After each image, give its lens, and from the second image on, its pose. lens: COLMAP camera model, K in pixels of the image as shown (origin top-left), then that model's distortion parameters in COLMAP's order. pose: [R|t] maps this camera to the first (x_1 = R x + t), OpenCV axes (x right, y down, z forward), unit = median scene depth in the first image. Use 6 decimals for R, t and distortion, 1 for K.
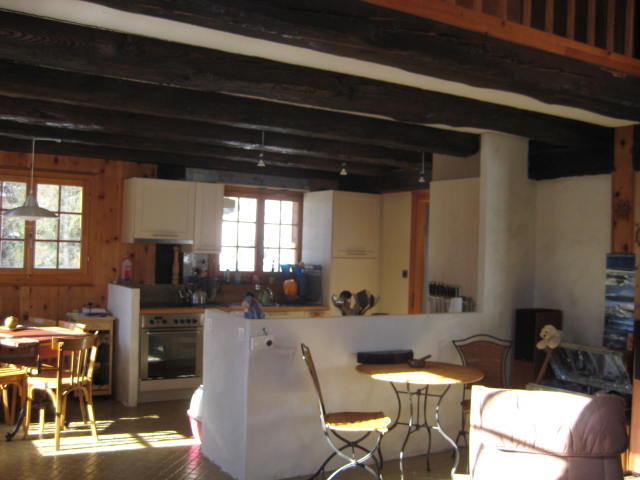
lens RADIAL K [[667.0, 0, 318.6], [0, 667.0, 242.8], [0, 0, 1]] dist [-0.095237, 0.000000]
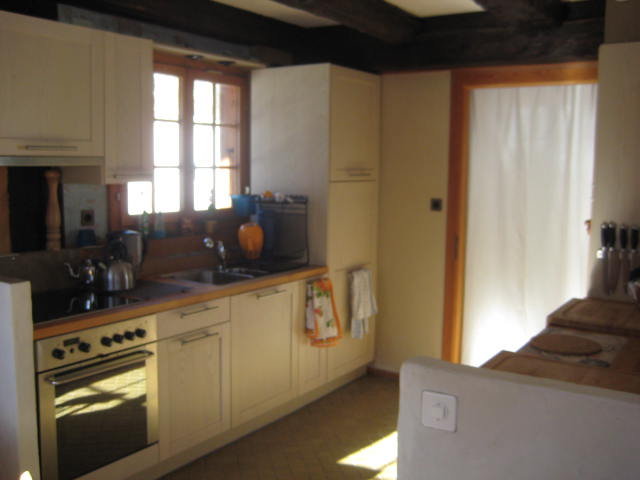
lens RADIAL K [[667.0, 0, 317.6], [0, 667.0, 238.3], [0, 0, 1]] dist [-0.095237, 0.000000]
pose [[0.913675, -0.066469, 0.400973, -0.328068], [0.014930, 0.991360, 0.130315, -0.007147], [-0.406171, -0.113079, 0.906774, 0.698297]]
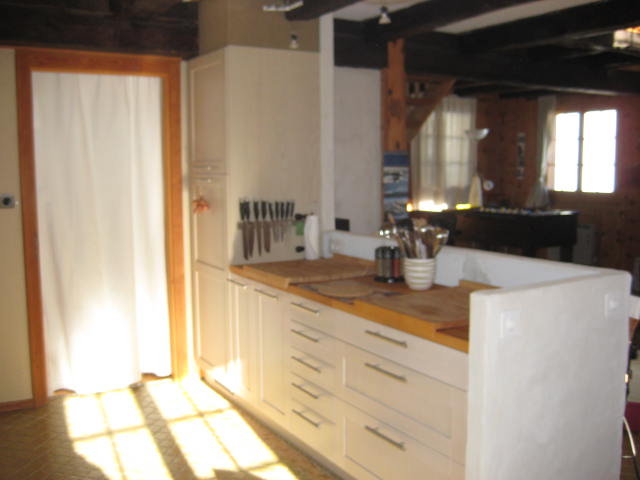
lens RADIAL K [[667.0, 0, 317.3], [0, 667.0, 240.8], [0, 0, 1]] dist [-0.095237, 0.000000]
pose [[0.021503, -0.146548, 0.988970, -0.579090], [0.004979, 0.989202, 0.146475, 0.002091], [-0.999756, 0.001774, 0.022000, 1.076359]]
